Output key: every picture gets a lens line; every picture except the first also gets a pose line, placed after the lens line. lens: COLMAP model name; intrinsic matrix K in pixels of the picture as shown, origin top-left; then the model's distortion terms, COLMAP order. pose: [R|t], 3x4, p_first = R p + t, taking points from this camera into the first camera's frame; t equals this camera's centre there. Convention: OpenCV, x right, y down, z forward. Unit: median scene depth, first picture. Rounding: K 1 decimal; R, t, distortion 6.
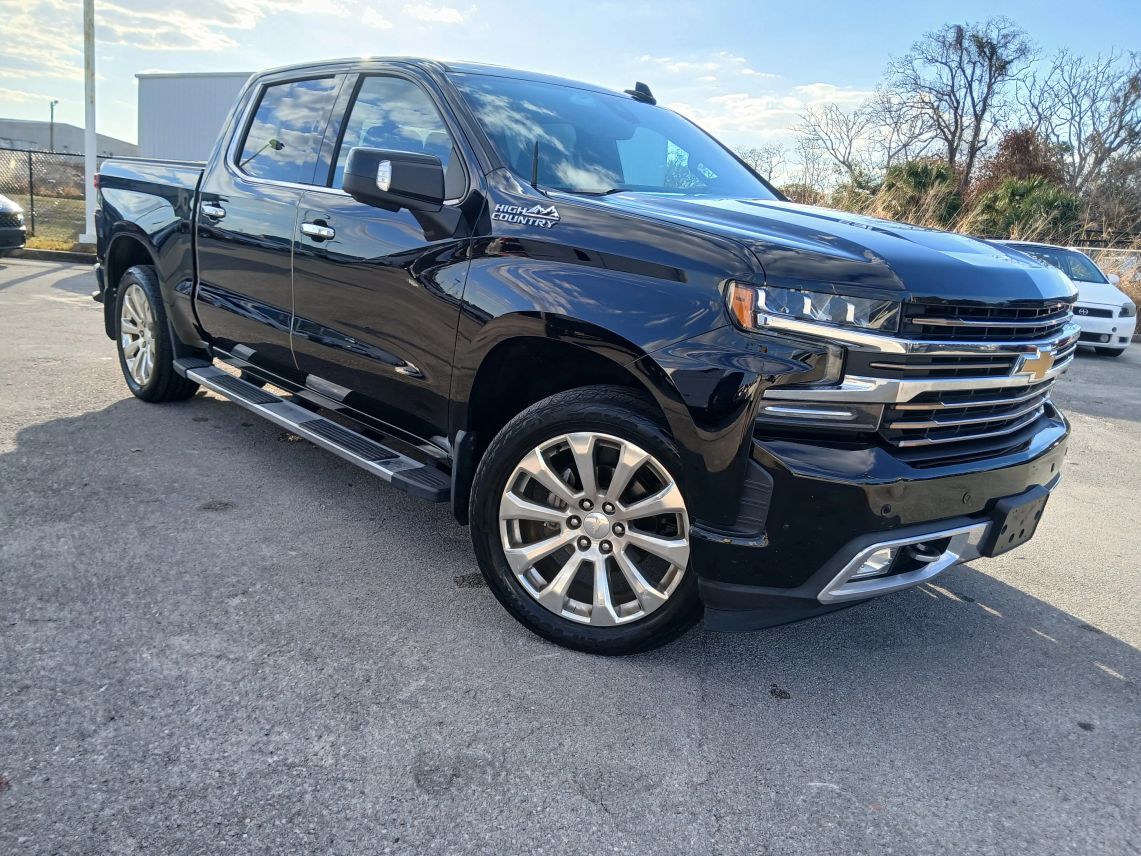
lens RADIAL K [[914.1, 0, 570.5], [0, 914.1, 428.0], [0, 0, 1]] dist [0.025888, -0.088238]
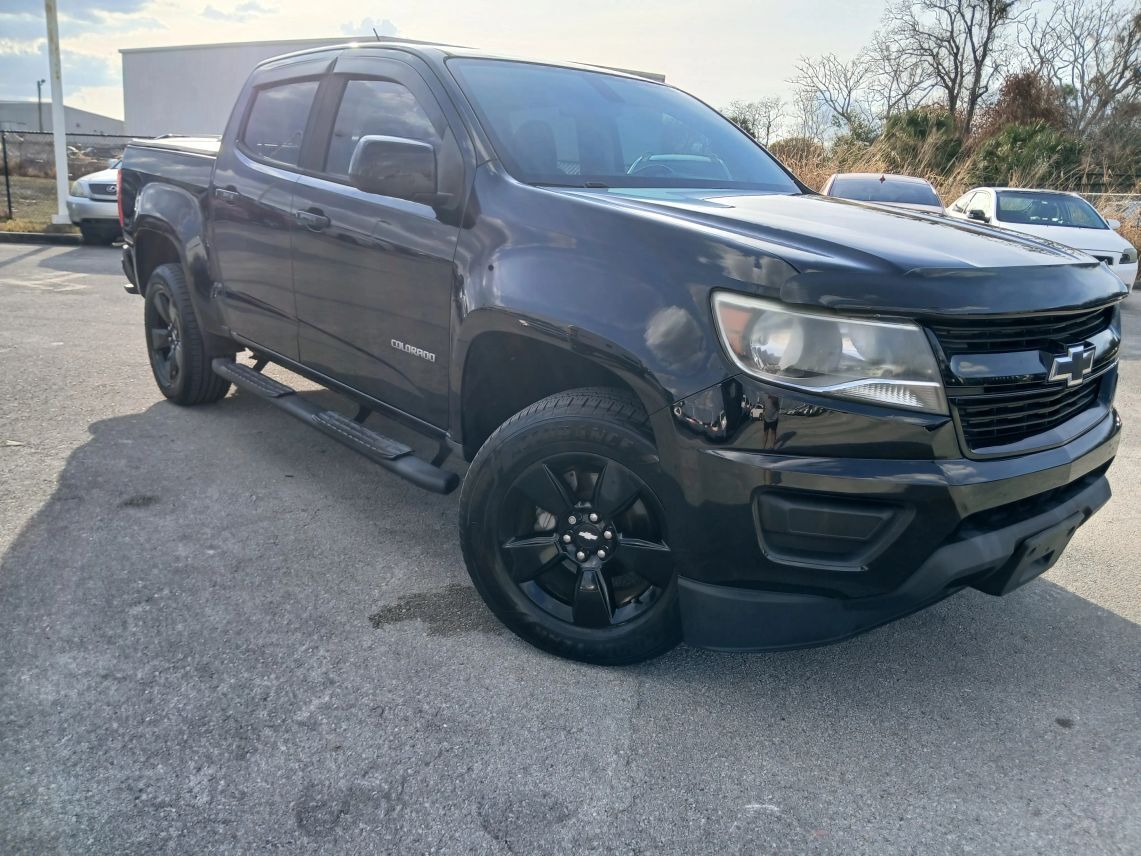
lens RADIAL K [[908.4, 0, 571.5], [0, 908.4, 438.9], [0, 0, 1]] dist [-0.004096, -0.032306]
pose [[0.999426, -0.032490, -0.009588, 0.075239], [0.032943, 0.998124, 0.051610, -0.013297], [0.007893, -0.051896, 0.998621, 0.091455]]
